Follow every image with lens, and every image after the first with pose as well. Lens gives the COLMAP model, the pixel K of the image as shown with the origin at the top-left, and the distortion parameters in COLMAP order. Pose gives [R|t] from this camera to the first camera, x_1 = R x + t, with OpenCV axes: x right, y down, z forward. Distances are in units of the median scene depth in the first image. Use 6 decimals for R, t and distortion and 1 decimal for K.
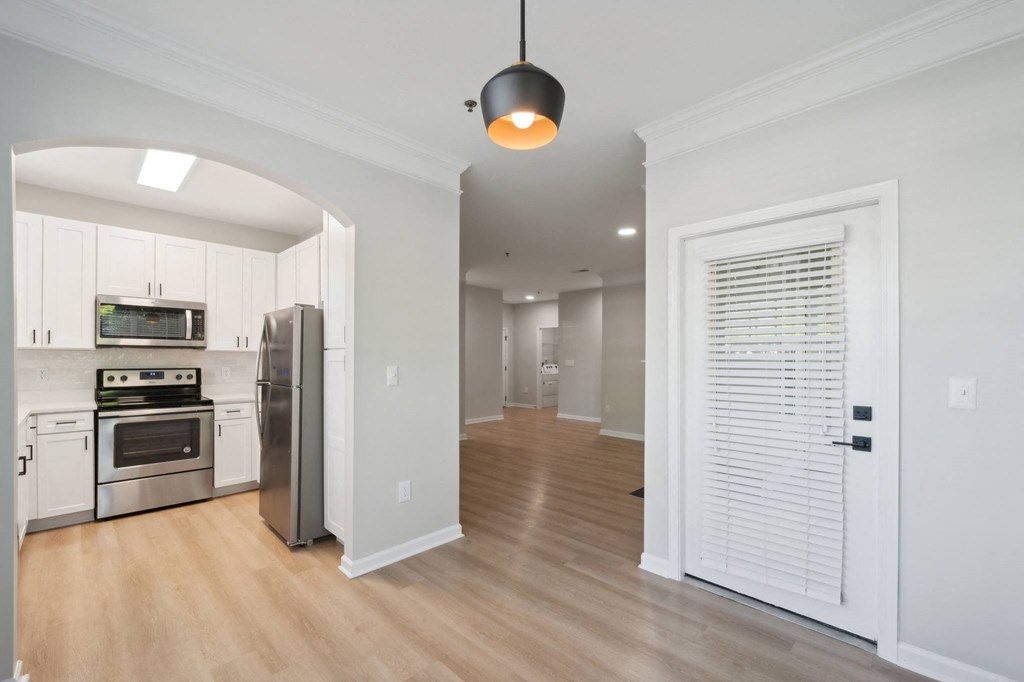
lens RADIAL K [[426.4, 0, 509.9], [0, 426.4, 357.3], [0, 0, 1]] dist [0.000092, -0.000958]
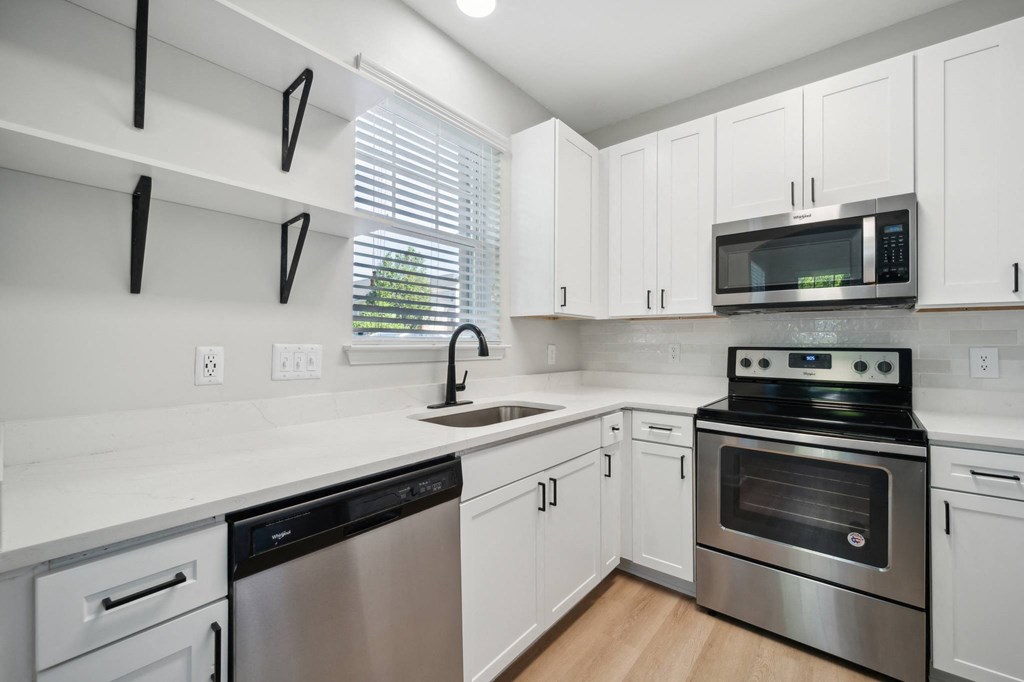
lens RADIAL K [[426.4, 0, 512.8], [0, 426.4, 336.9], [0, 0, 1]] dist [0.000092, -0.000958]
pose [[0.089309, -0.015021, -0.995891, -0.353711], [-0.001963, 0.999882, -0.015257, 0.022552], [0.996002, 0.003317, 0.089269, 0.605050]]
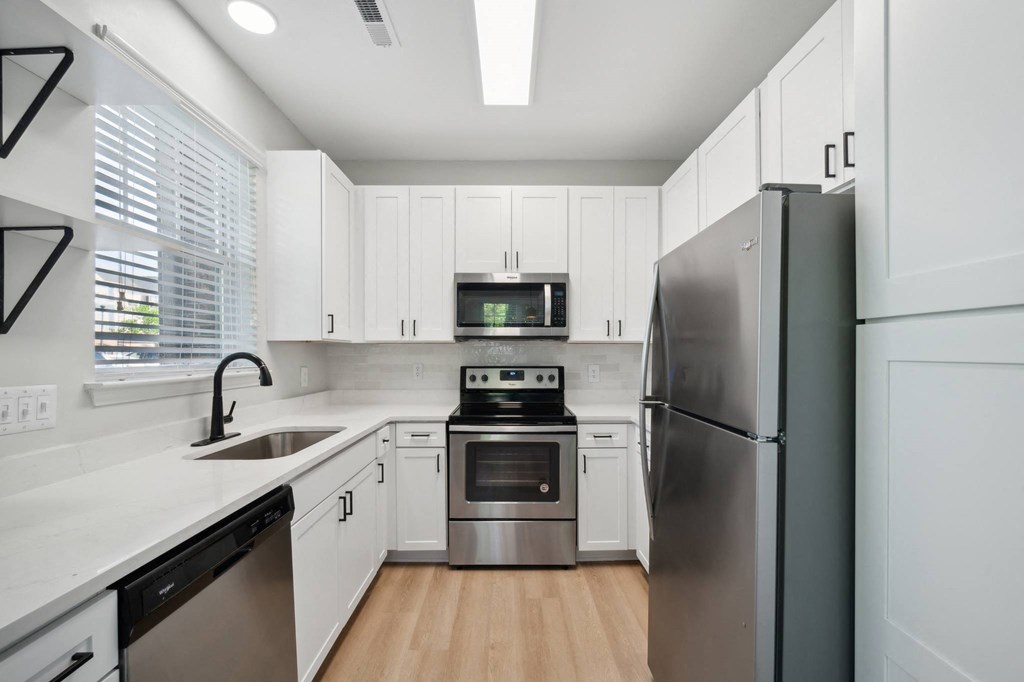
lens RADIAL K [[426.4, 0, 509.1], [0, 426.4, 354.3], [0, 0, 1]] dist [0.000092, -0.000958]
pose [[0.702095, -0.000626, -0.712083, -0.305517], [0.005729, 0.999972, 0.004770, 0.000911], [0.712060, -0.007429, 0.702079, 0.473099]]
